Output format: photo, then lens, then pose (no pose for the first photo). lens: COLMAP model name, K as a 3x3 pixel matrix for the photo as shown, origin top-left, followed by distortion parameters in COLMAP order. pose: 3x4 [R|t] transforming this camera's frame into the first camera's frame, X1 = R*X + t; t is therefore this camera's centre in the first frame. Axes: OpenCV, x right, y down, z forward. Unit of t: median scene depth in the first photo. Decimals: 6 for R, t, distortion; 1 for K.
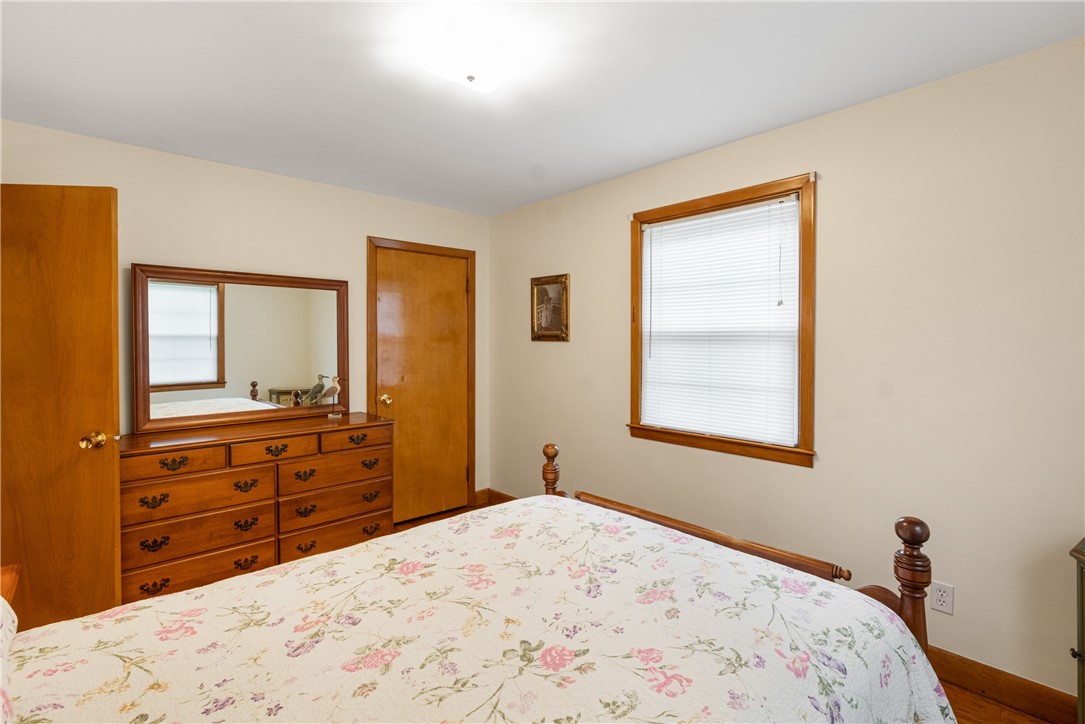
lens RADIAL K [[499.3, 0, 540.6], [0, 499.3, 351.4], [0, 0, 1]] dist [-0.005182, 0.000922]
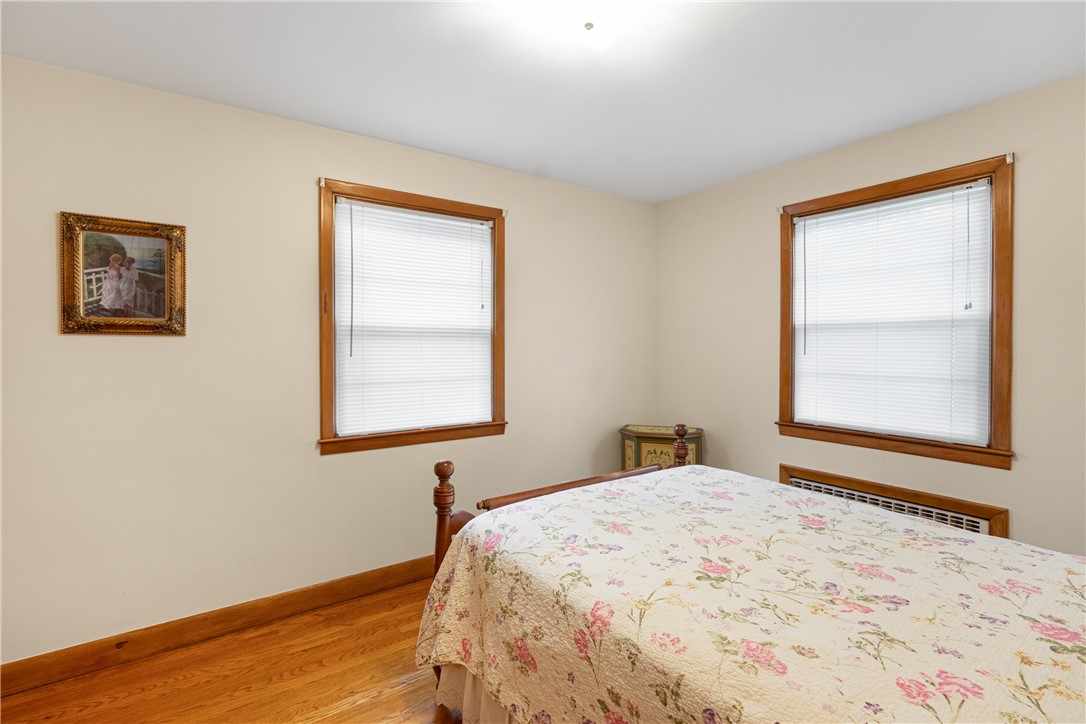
lens RADIAL K [[499.7, 0, 541.1], [0, 499.7, 351.4], [0, 0, 1]] dist [-0.005182, 0.000922]
pose [[0.129507, -0.014509, 0.991472, -0.746225], [0.021430, 0.999700, 0.011830, 0.002236], [-0.991347, 0.019715, 0.129779, 0.721126]]
